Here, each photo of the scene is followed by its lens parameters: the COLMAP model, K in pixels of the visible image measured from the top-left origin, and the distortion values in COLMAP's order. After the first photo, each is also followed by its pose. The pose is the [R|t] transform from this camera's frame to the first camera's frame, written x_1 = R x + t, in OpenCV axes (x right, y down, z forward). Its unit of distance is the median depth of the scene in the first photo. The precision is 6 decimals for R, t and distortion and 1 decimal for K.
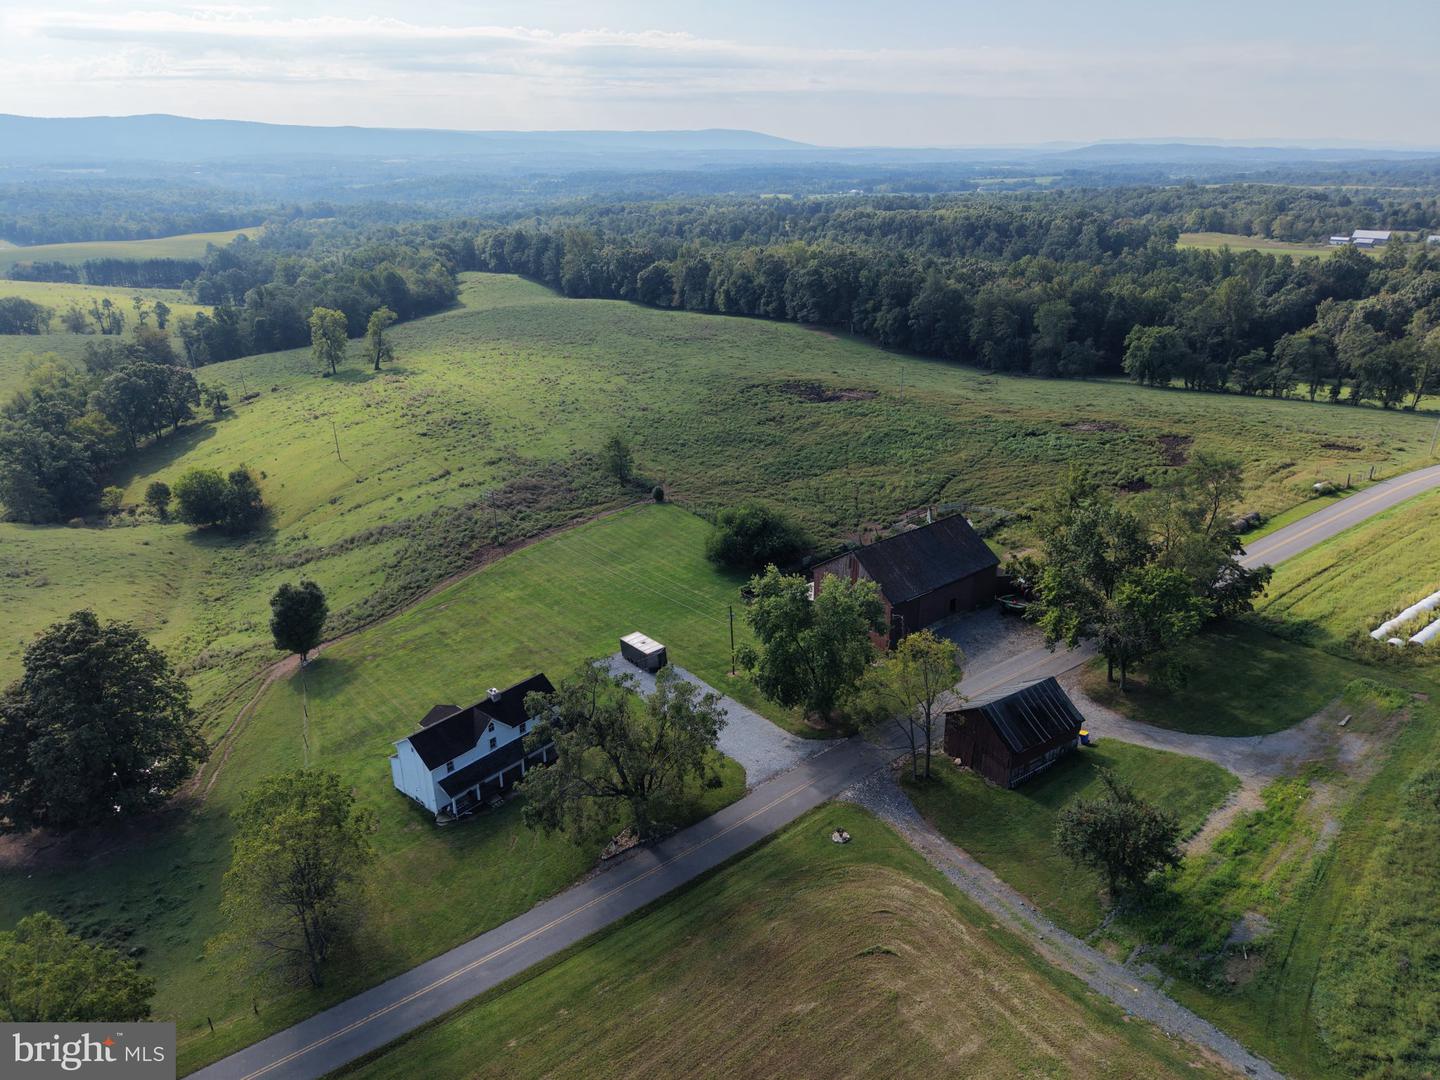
lens RADIAL K [[962.1, 0, 721.3], [0, 962.1, 538.6], [0, 0, 1]] dist [0.028163, -0.029025]
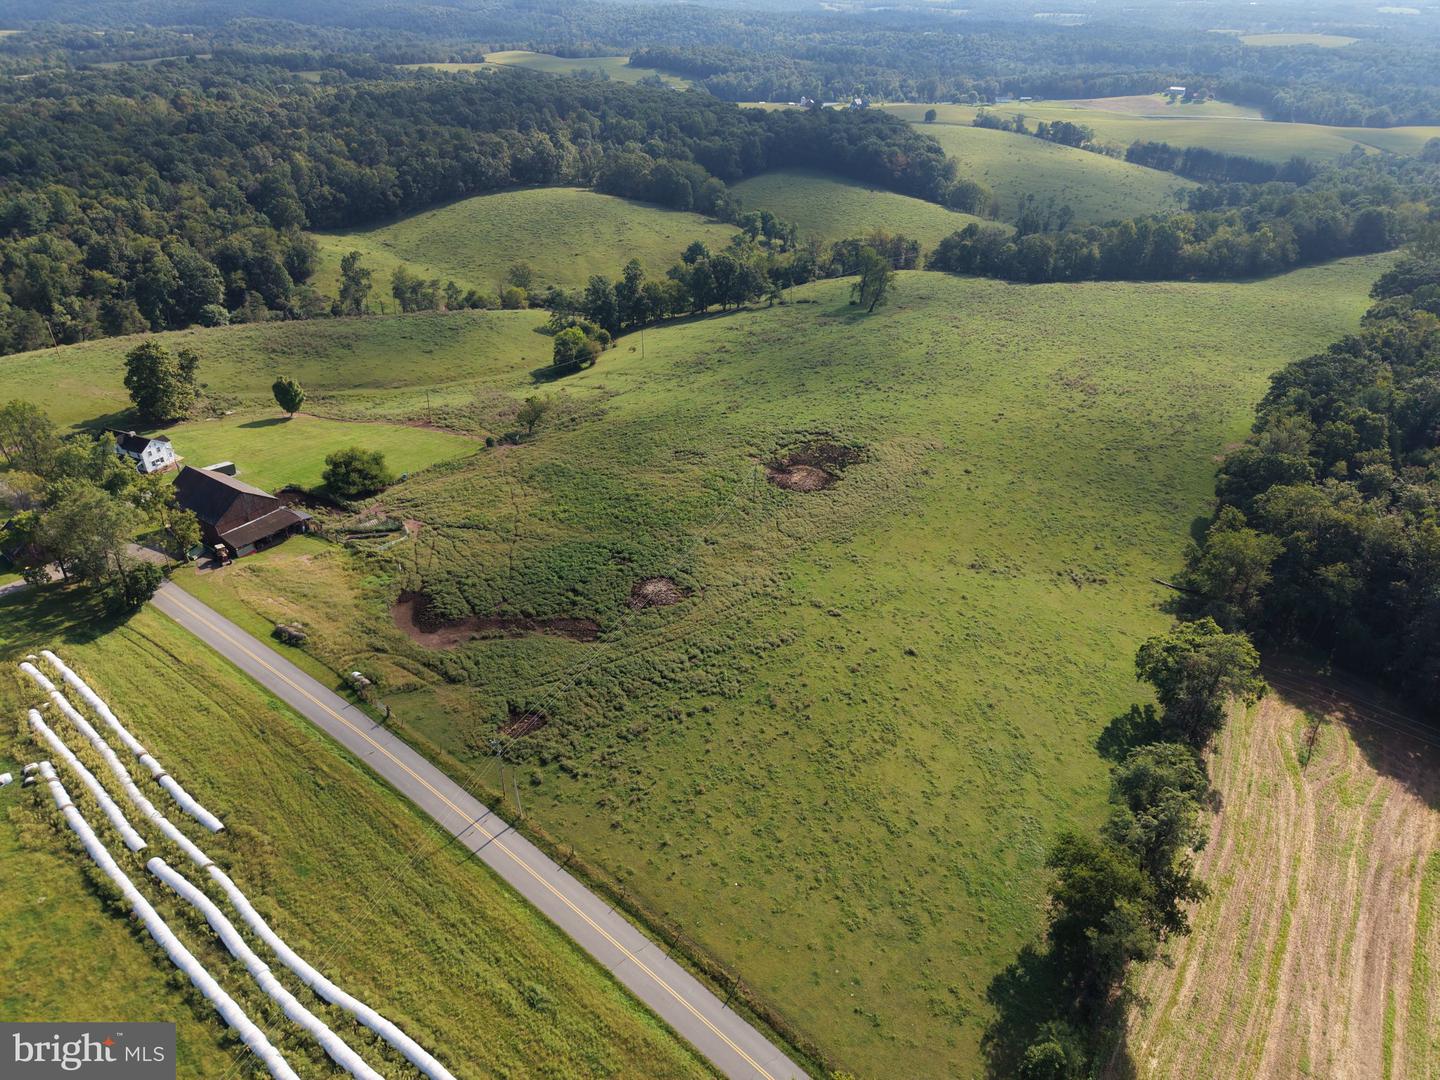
lens RADIAL K [[962.1, 0, 715.1], [0, 962.1, 536.3], [0, 0, 1]] dist [0.028163, -0.029025]
pose [[0.282338, 0.488774, -0.825461, 0.909848], [-0.368193, 0.849780, 0.377238, -0.423045], [0.885844, 0.197420, 0.419888, 0.548034]]
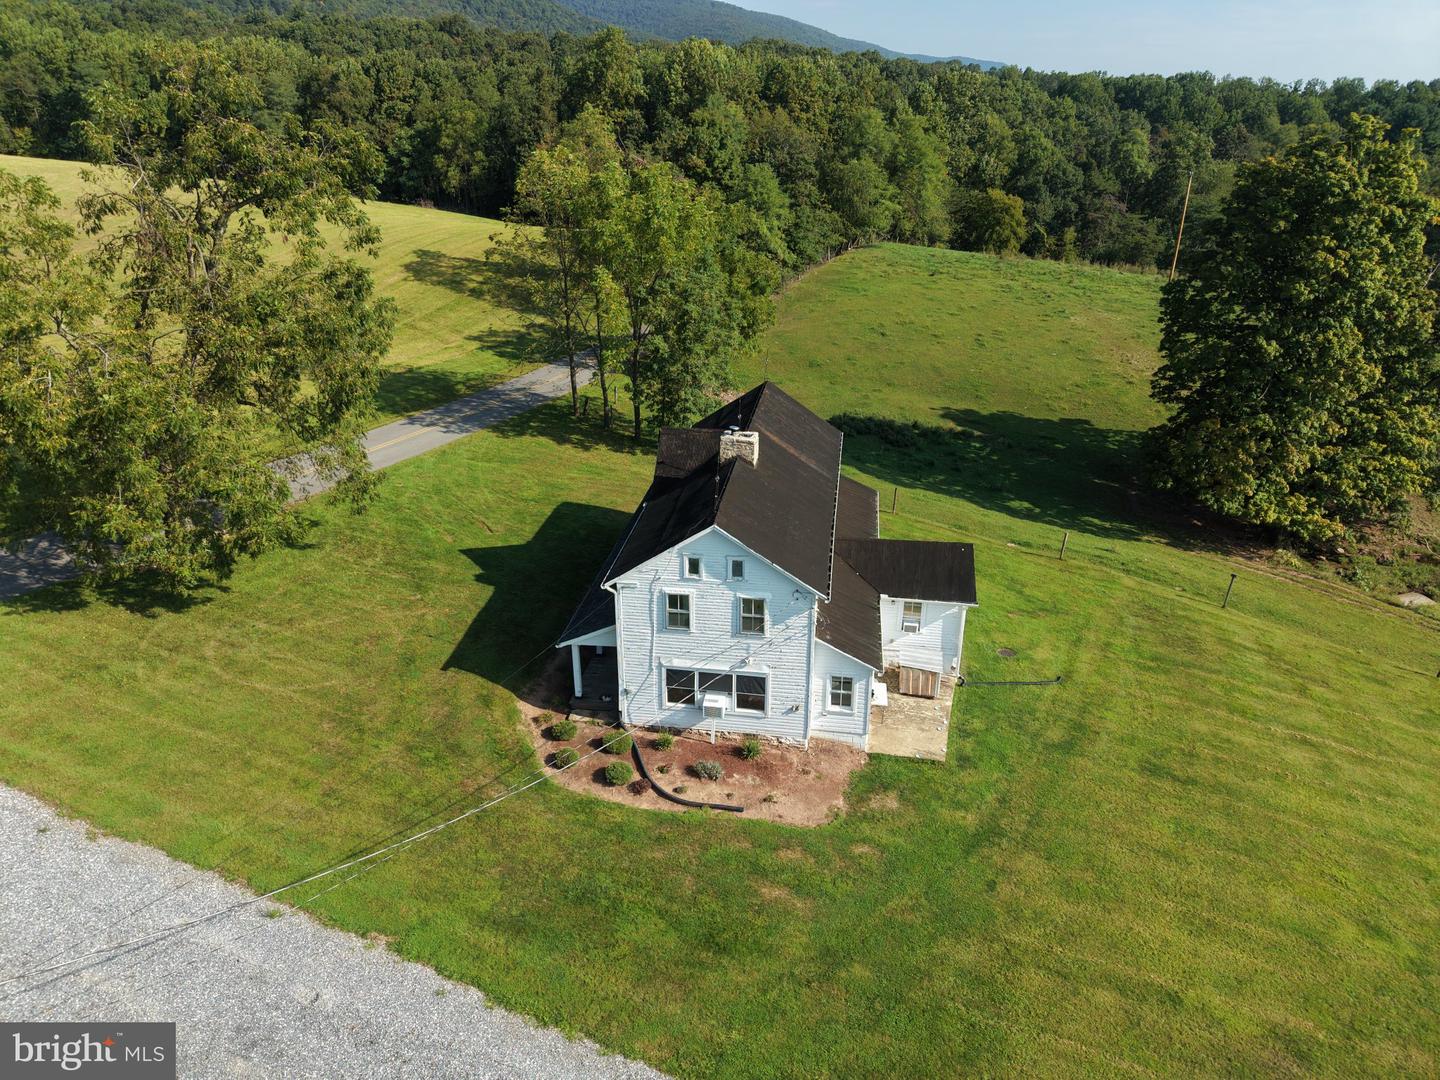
lens RADIAL K [[962.1, 0, 729.8], [0, 962.1, 534.2], [0, 0, 1]] dist [0.028163, -0.029025]
pose [[-0.832185, 0.218212, -0.509757, -0.024411], [-0.216469, 0.718518, 0.660964, -0.014061], [0.510500, 0.660391, -0.550704, 0.502760]]
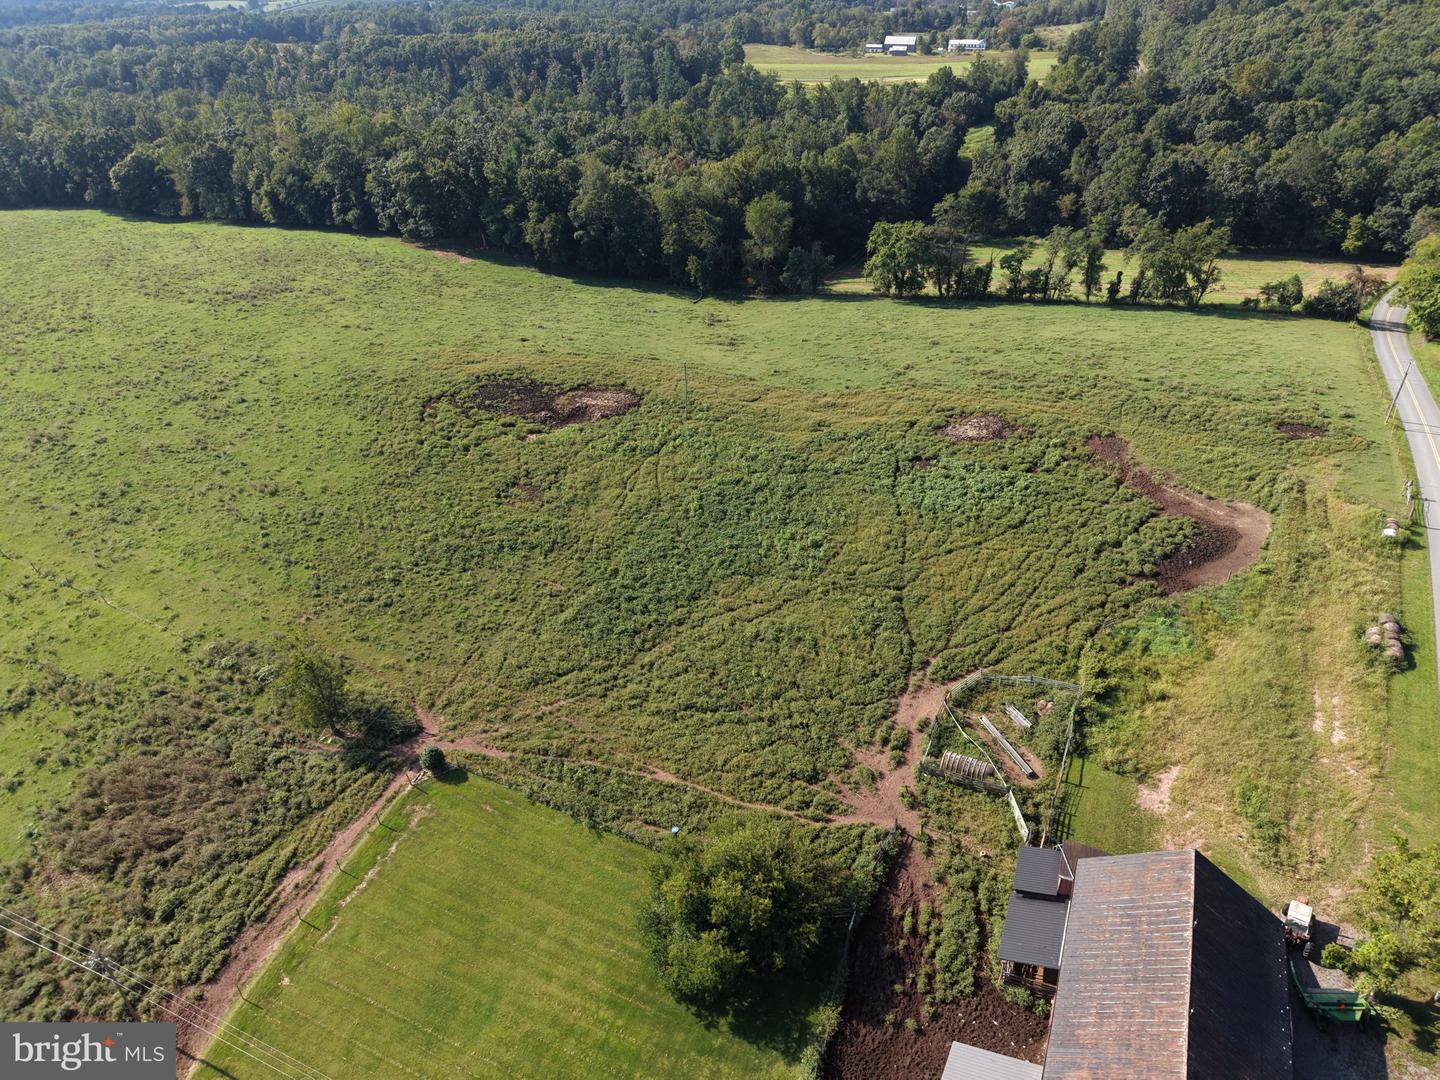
lens RADIAL K [[962.1, 0, 724.3], [0, 962.1, 537.0], [0, 0, 1]] dist [0.028163, -0.029025]
pose [[0.882575, -0.250862, 0.397655, -0.078859], [0.177856, 0.961050, 0.211541, -0.185329], [-0.435234, -0.115976, 0.892816, 0.348564]]
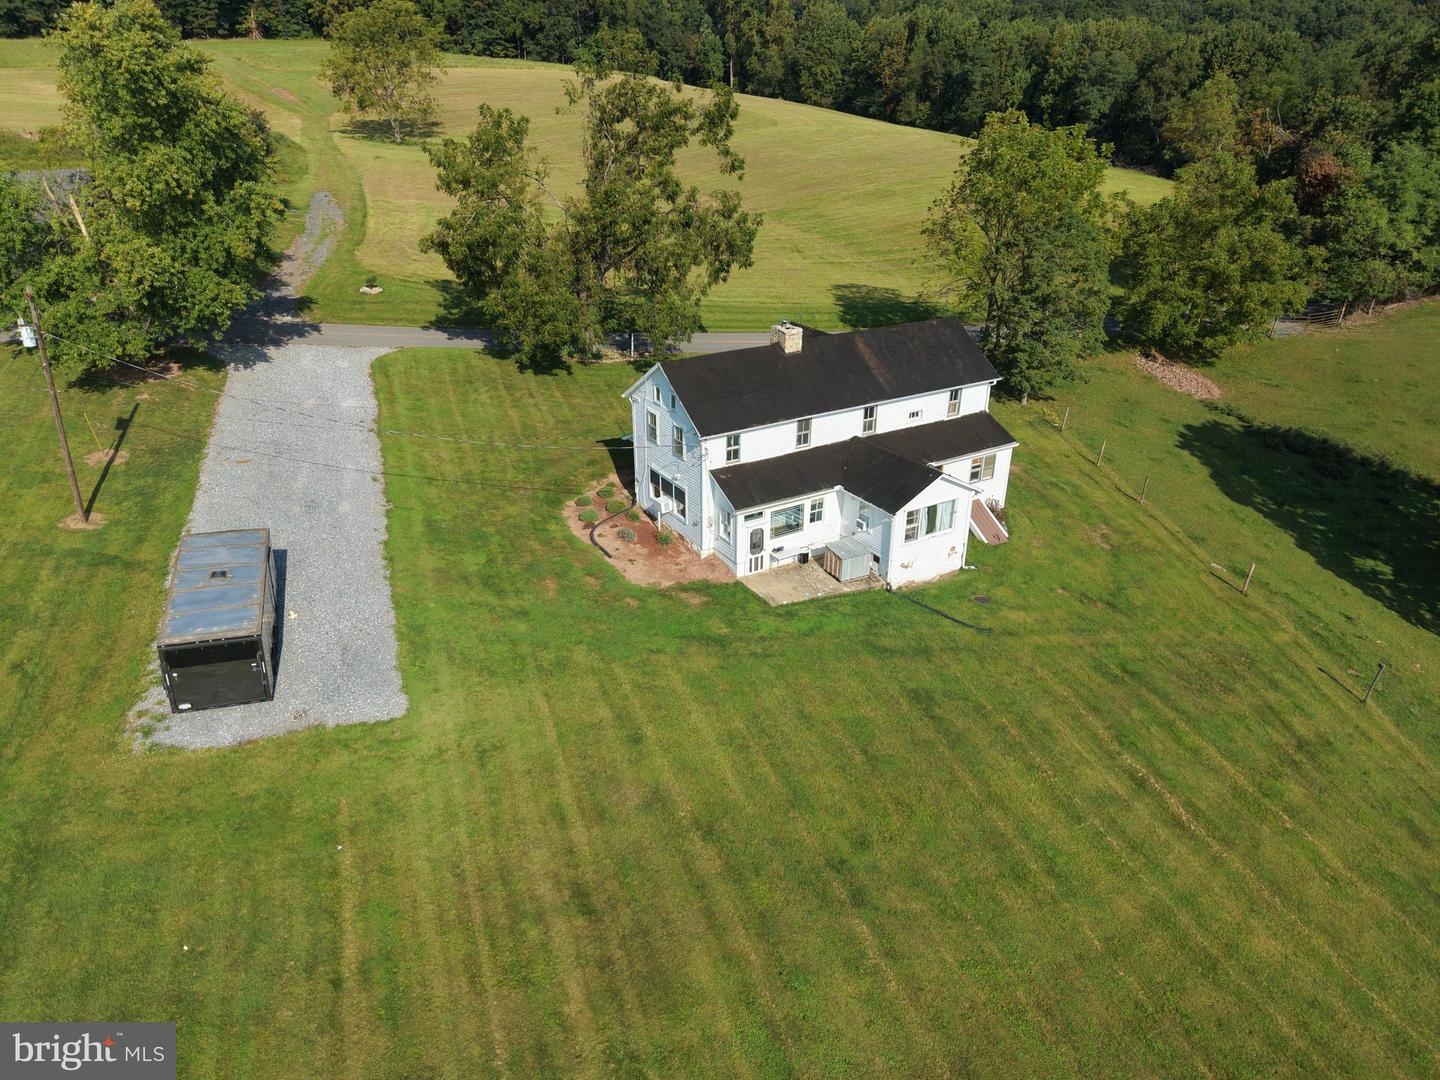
lens RADIAL K [[962.1, 0, 724.6], [0, 962.1, 534.0], [0, 0, 1]] dist [0.028163, -0.029025]
pose [[-0.958066, -0.124504, 0.258086, -0.137627], [0.104726, 0.686227, 0.719809, -0.034779], [-0.266725, 0.716653, -0.644412, 0.560395]]
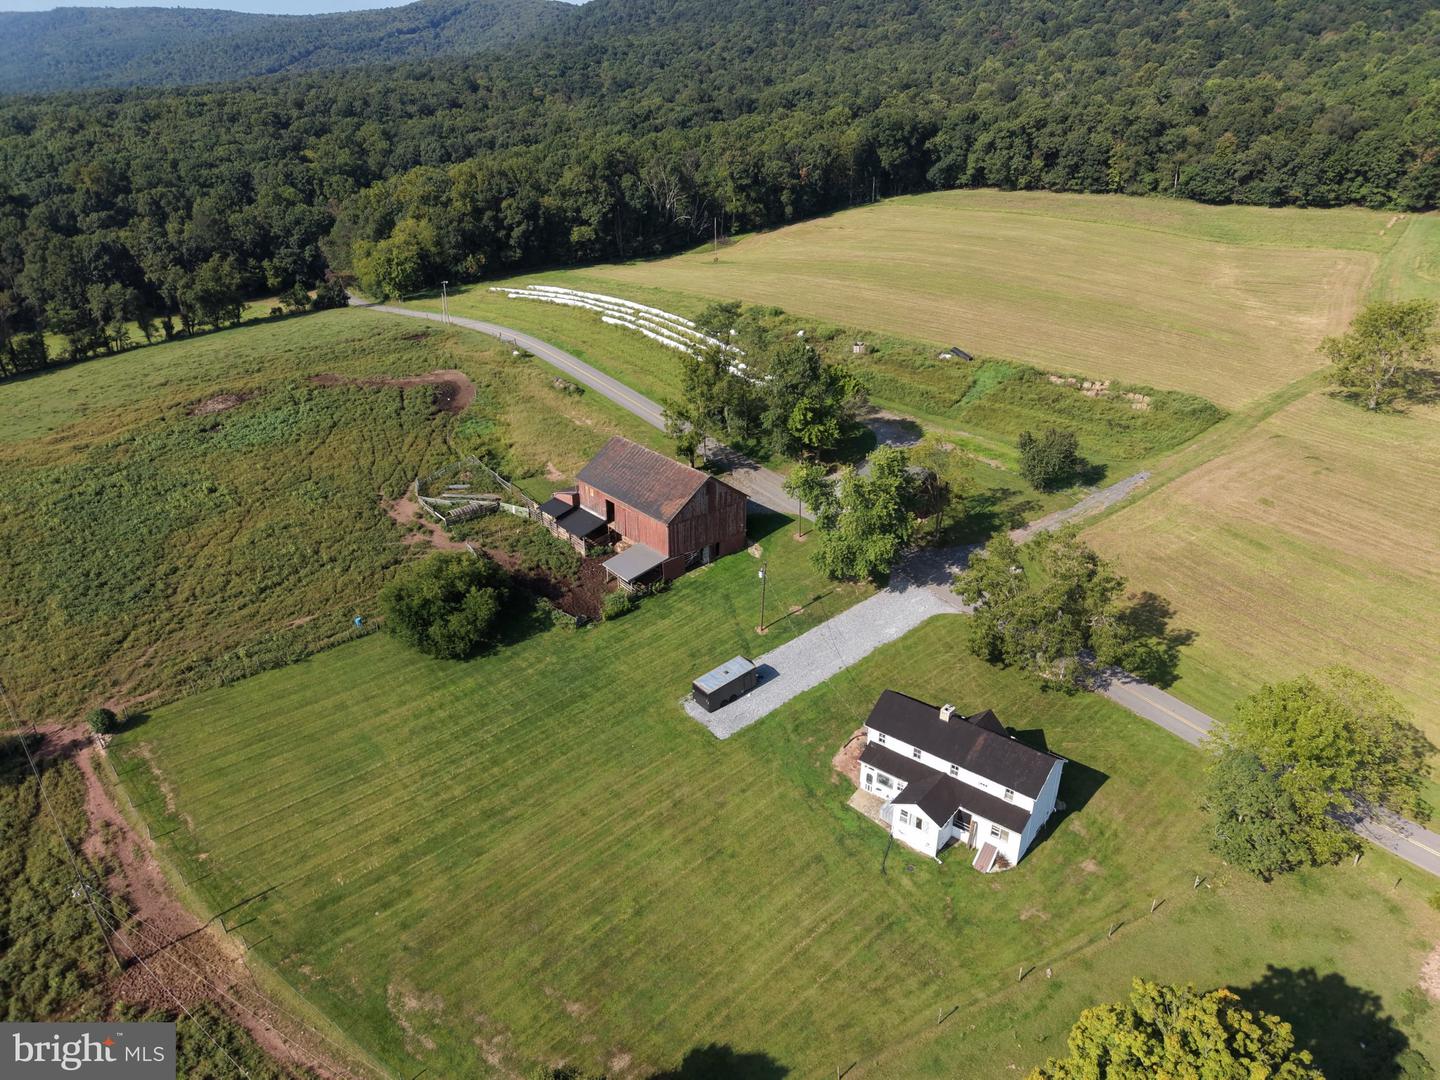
lens RADIAL K [[962.1, 0, 721.0], [0, 962.1, 532.8], [0, 0, 1]] dist [0.028163, -0.029025]
pose [[-0.050986, -0.417807, 0.907104, -0.395071], [0.374245, 0.834108, 0.405221, -0.167176], [-0.925927, 0.360140, 0.113834, 0.431929]]
